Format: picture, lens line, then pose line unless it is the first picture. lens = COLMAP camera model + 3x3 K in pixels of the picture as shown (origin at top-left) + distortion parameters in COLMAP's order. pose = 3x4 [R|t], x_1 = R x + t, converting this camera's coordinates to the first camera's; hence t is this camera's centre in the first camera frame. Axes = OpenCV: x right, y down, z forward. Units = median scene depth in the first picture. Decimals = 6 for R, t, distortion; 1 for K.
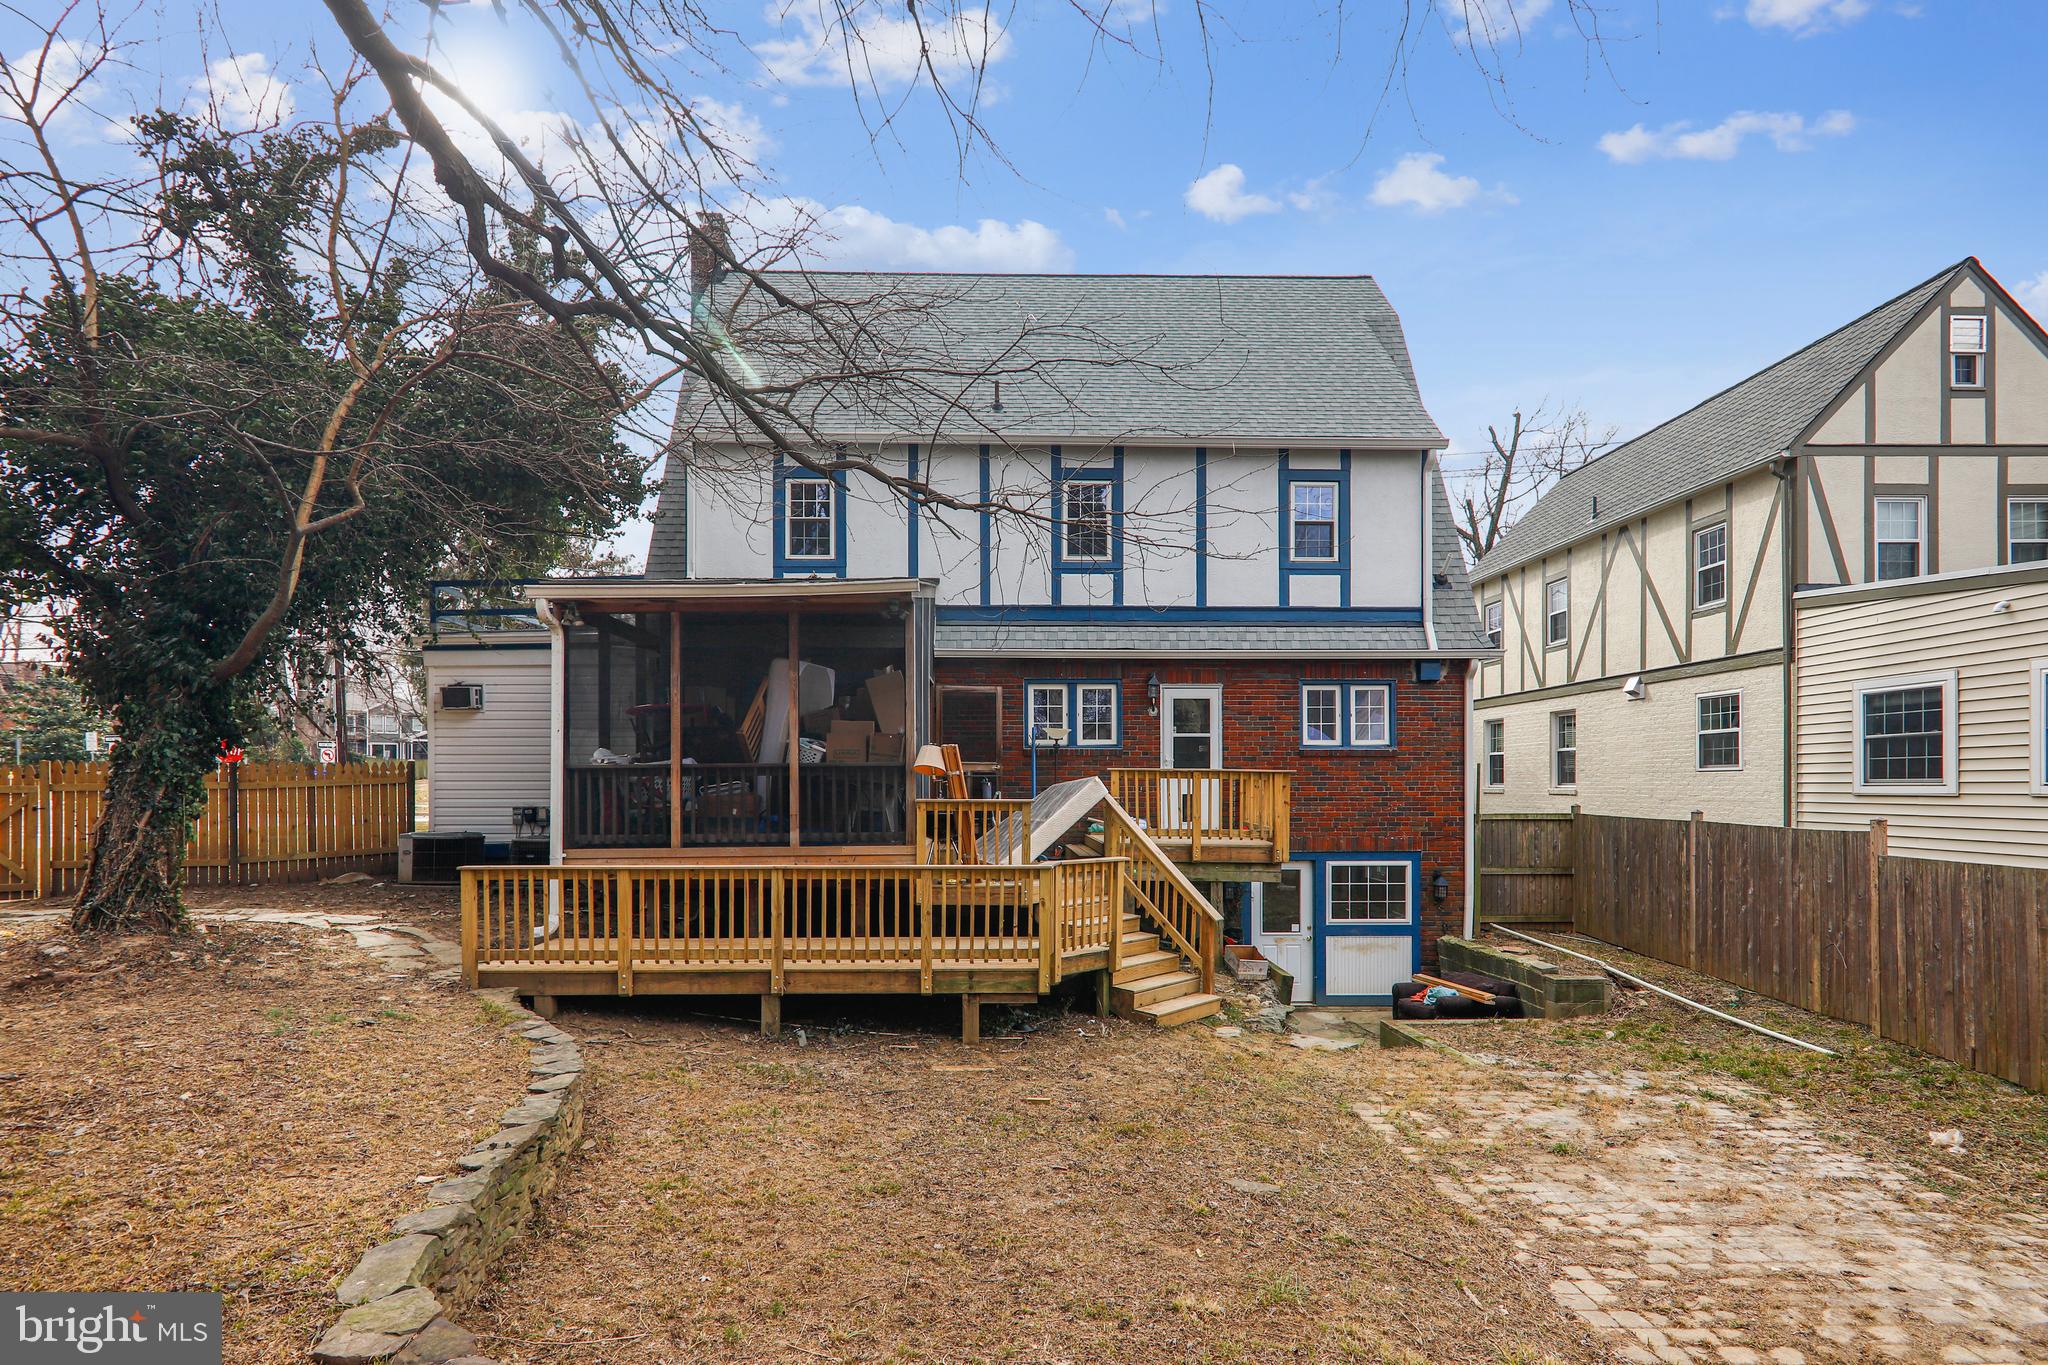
lens RADIAL K [[1027.2, 0, 1021.8], [0, 1027.2, 700.3], [0, 0, 1]] dist [0.002799, 0.000243]
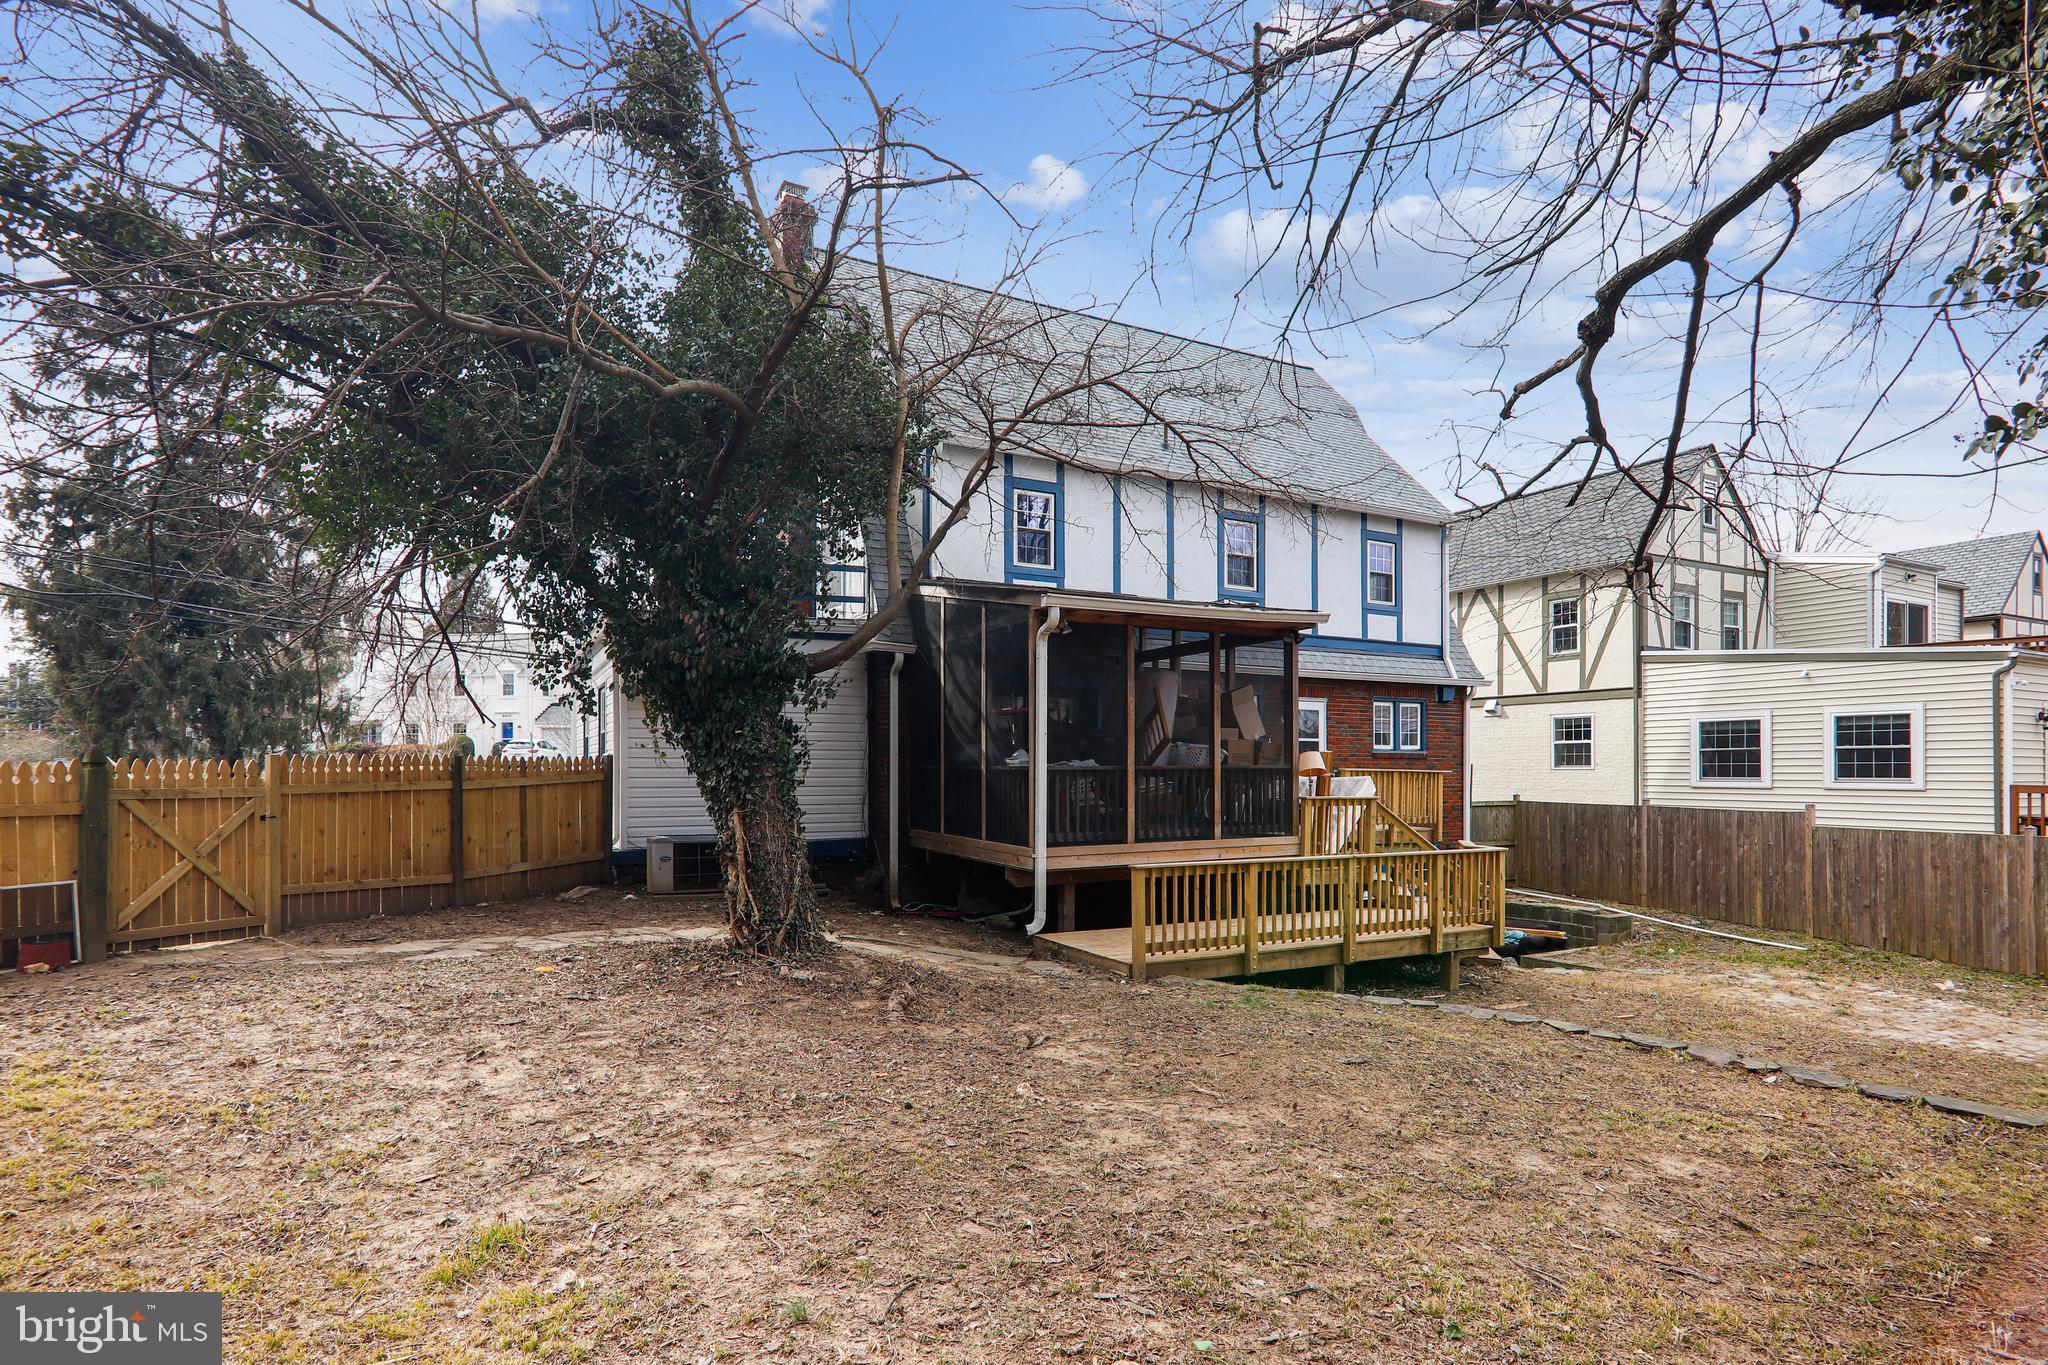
lens RADIAL K [[1019.7, 0, 1024.0], [0, 1019.7, 682.5], [0, 0, 1]] dist [0.002946, 0.001132]
pose [[0.896082, 0.040072, 0.442075, -0.674166], [-0.038977, 0.999173, -0.011566, -0.006938], [-0.442173, -0.006867, 0.896903, 0.063601]]
